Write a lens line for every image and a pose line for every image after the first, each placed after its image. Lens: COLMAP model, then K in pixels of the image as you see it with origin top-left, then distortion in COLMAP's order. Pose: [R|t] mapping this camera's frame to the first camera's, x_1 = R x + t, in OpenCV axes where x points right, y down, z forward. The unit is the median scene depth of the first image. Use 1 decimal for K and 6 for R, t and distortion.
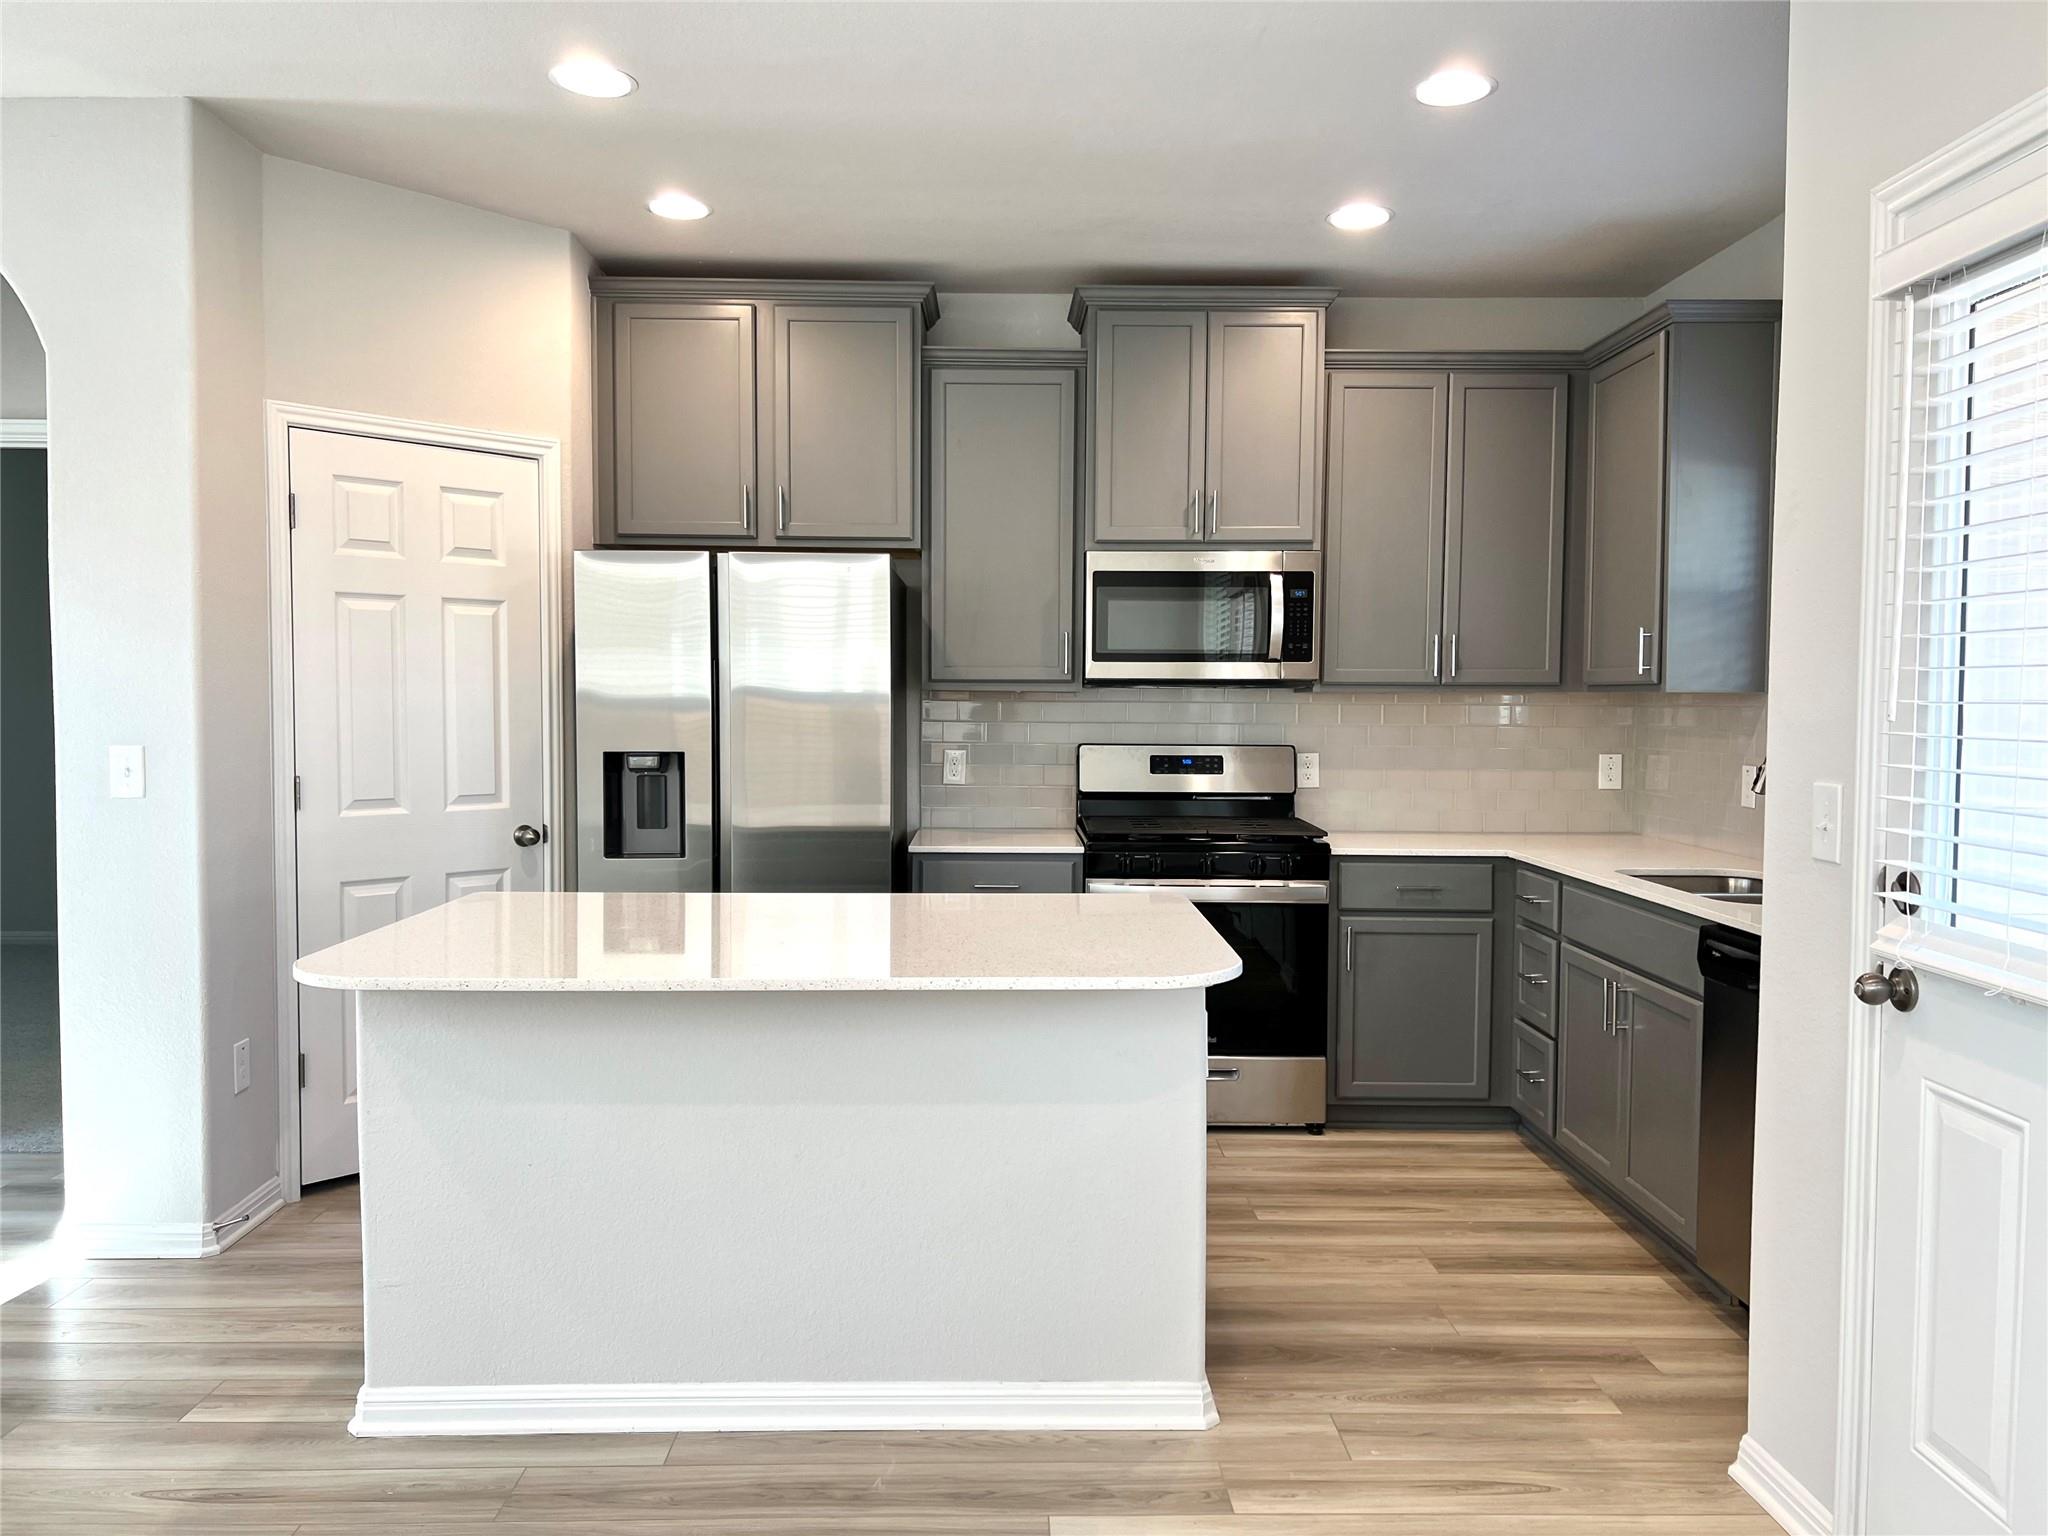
lens RADIAL K [[1526.4, 0, 1030.7], [0, 1526.4, 767.9], [0, 0, 1]] dist [0.054294, -0.053104]
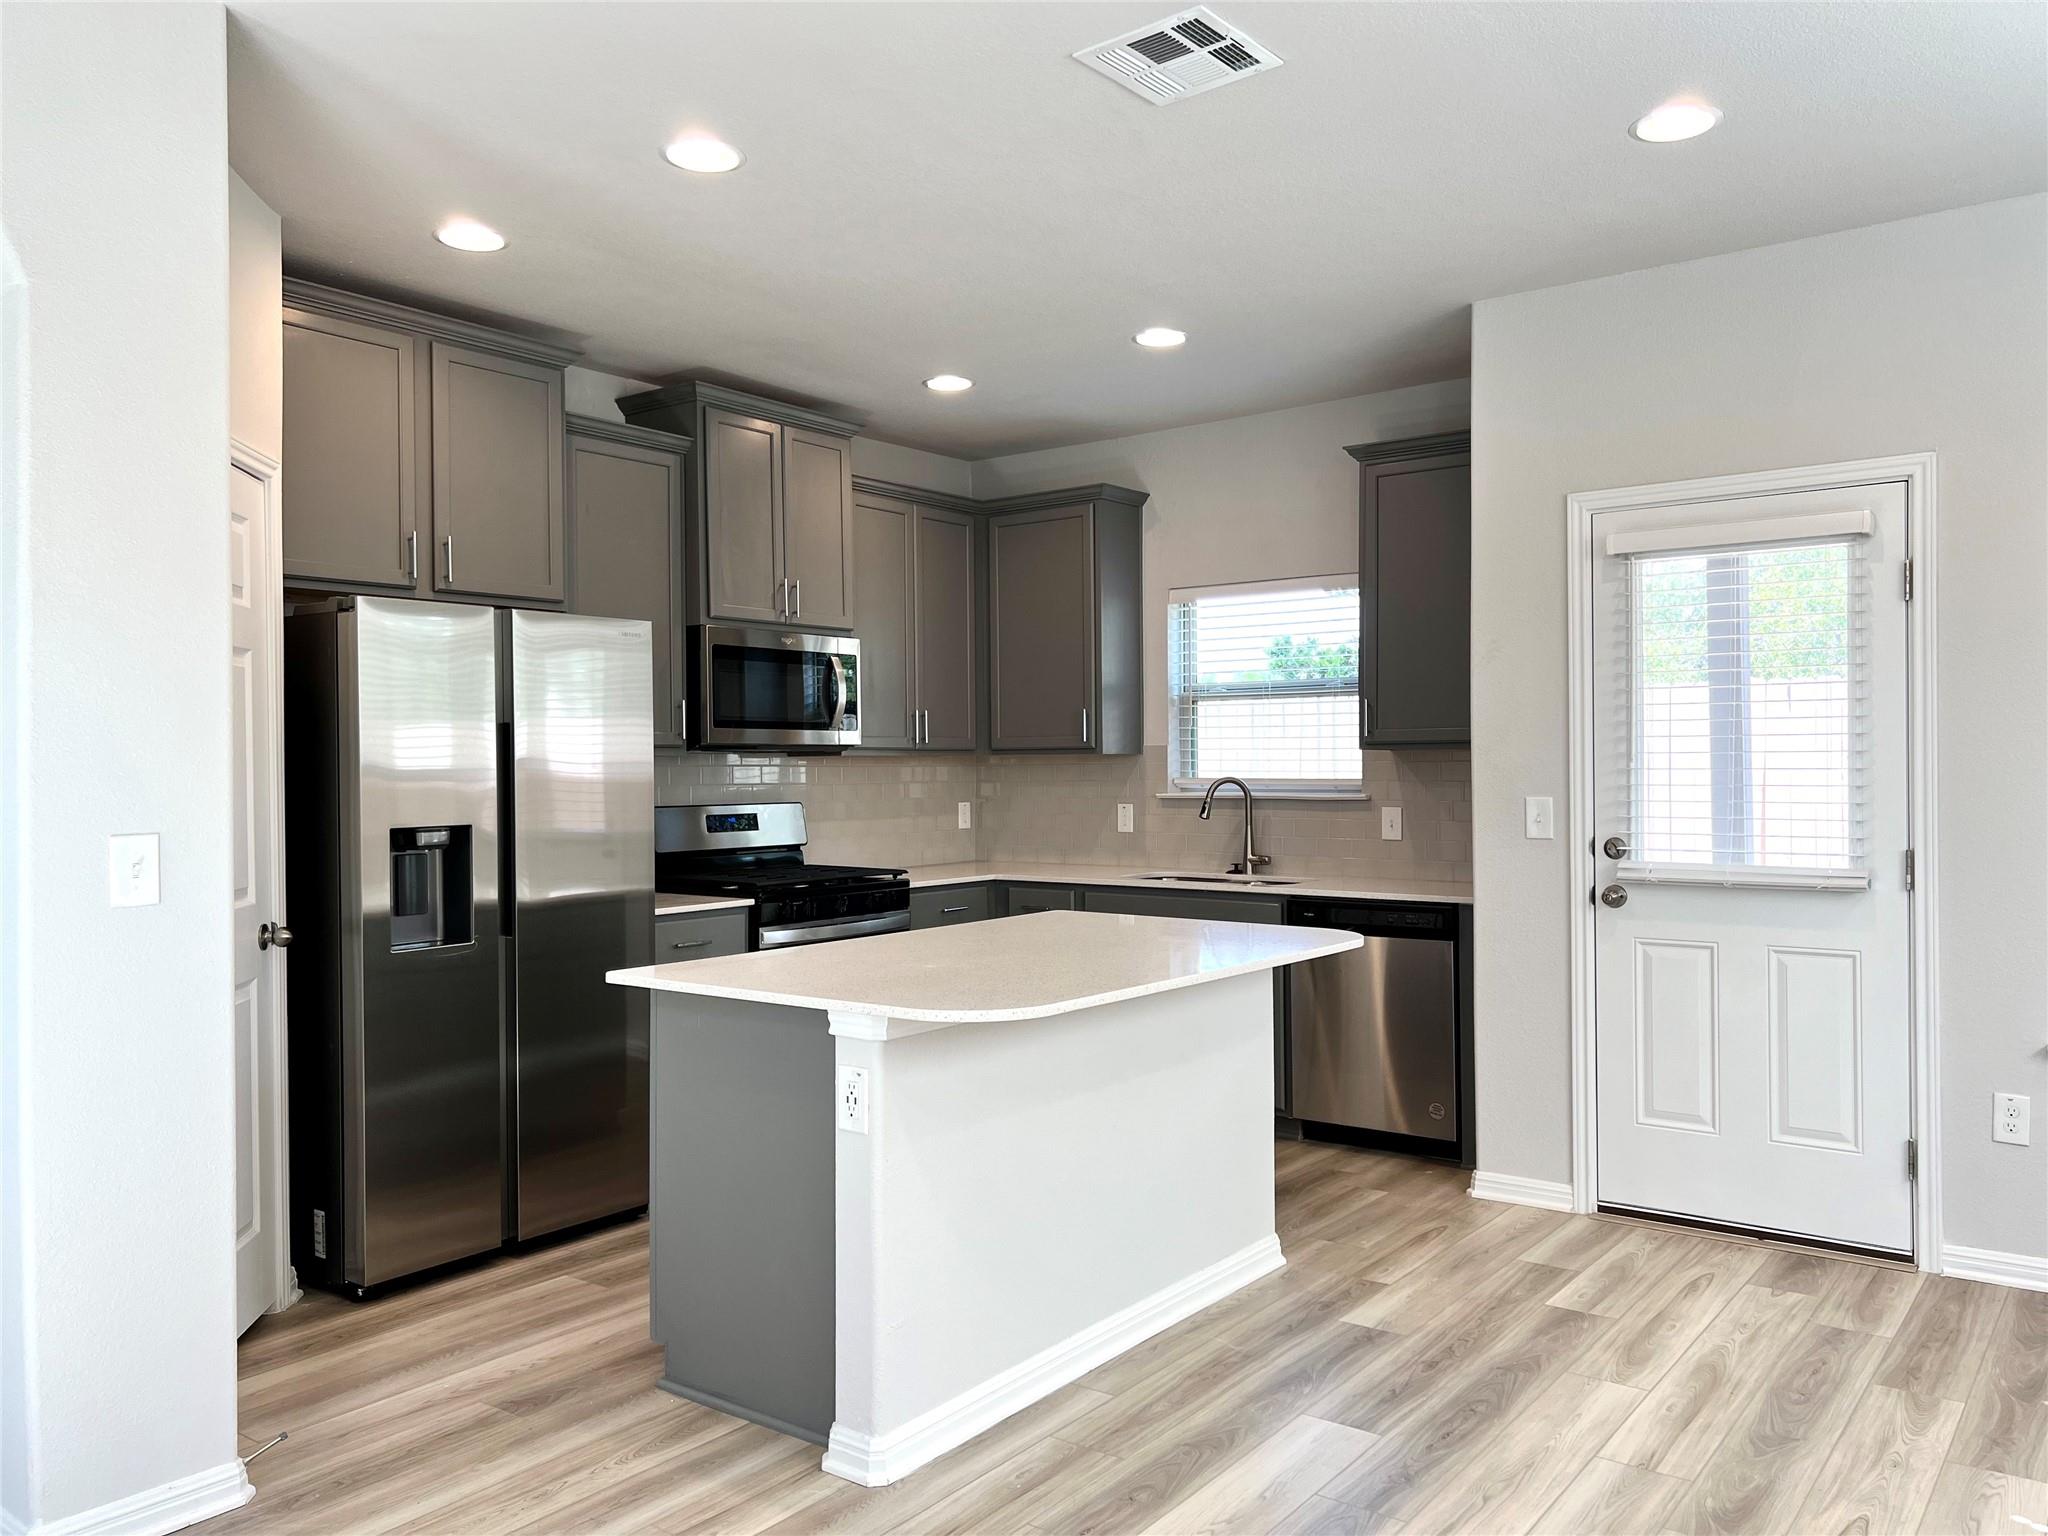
lens RADIAL K [[1526.4, 0, 1027.7], [0, 1526.4, 775.6], [0, 0, 1]] dist [0.054294, -0.053104]
pose [[0.628905, -0.017956, 0.777275, -0.734539], [0.050236, 0.998583, -0.017578, -0.007028], [-0.775858, 0.050102, 0.628915, 0.169965]]
